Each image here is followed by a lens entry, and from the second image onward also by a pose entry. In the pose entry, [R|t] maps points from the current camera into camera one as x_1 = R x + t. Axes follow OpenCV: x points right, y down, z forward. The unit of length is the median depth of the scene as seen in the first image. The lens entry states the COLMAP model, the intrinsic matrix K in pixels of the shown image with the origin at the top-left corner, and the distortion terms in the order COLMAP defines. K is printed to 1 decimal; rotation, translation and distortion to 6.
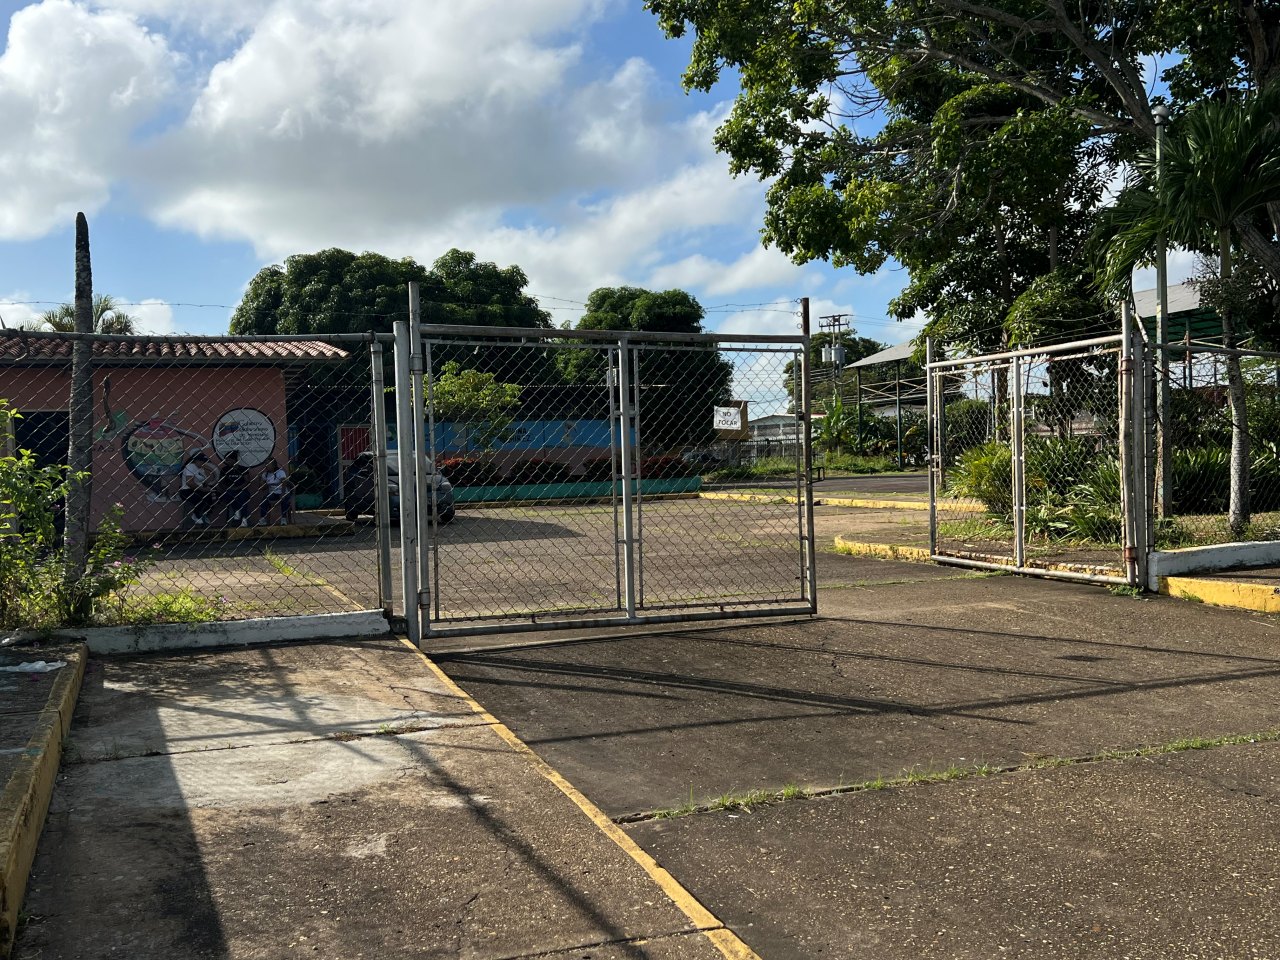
lens RADIAL K [[1219.7, 0, 641.0], [0, 1219.7, 481.7], [0, 0, 1]] dist [0.009072, 0.000000]
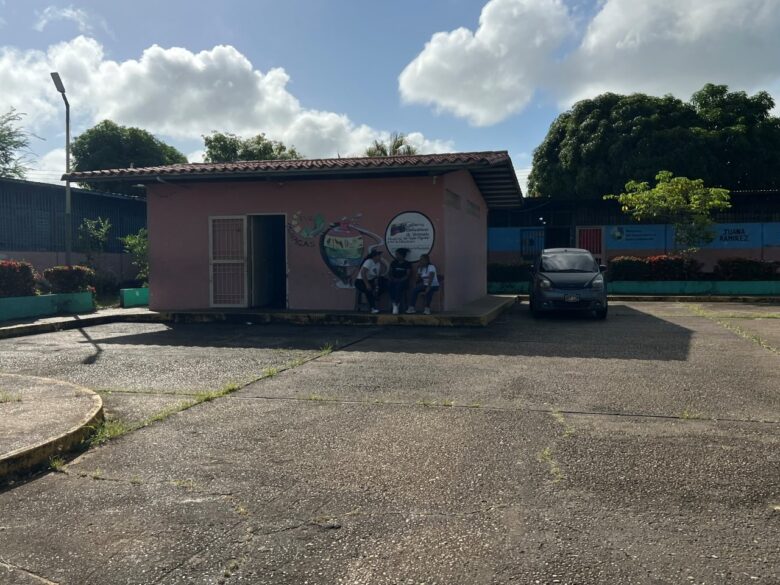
lens RADIAL K [[743.2, 0, 389.1], [0, 743.2, 290.8], [0, 0, 1]] dist [0.009072, 0.000000]
pose [[0.808189, 0.047972, -0.586965, 0.041950], [-0.025331, 0.998586, 0.046735, -0.008880], [0.588378, -0.022902, 0.808262, 0.214216]]
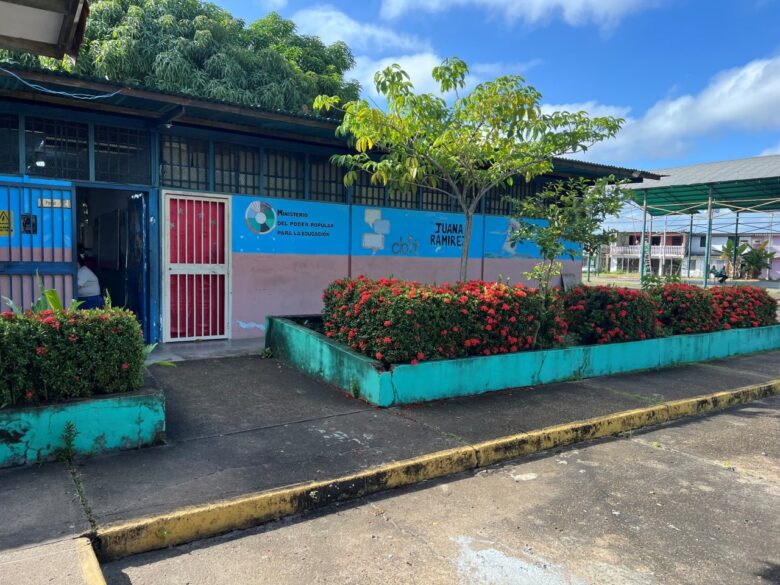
lens RADIAL K [[589.7, 0, 389.2], [0, 589.7, 293.8], [0, 0, 1]] dist [0.004346, 0.001123]
pose [[0.972264, 0.037817, 0.230809, -0.179231], [-0.049388, 0.997785, 0.044560, -0.016996], [-0.228612, -0.054724, 0.971978, 0.623366]]
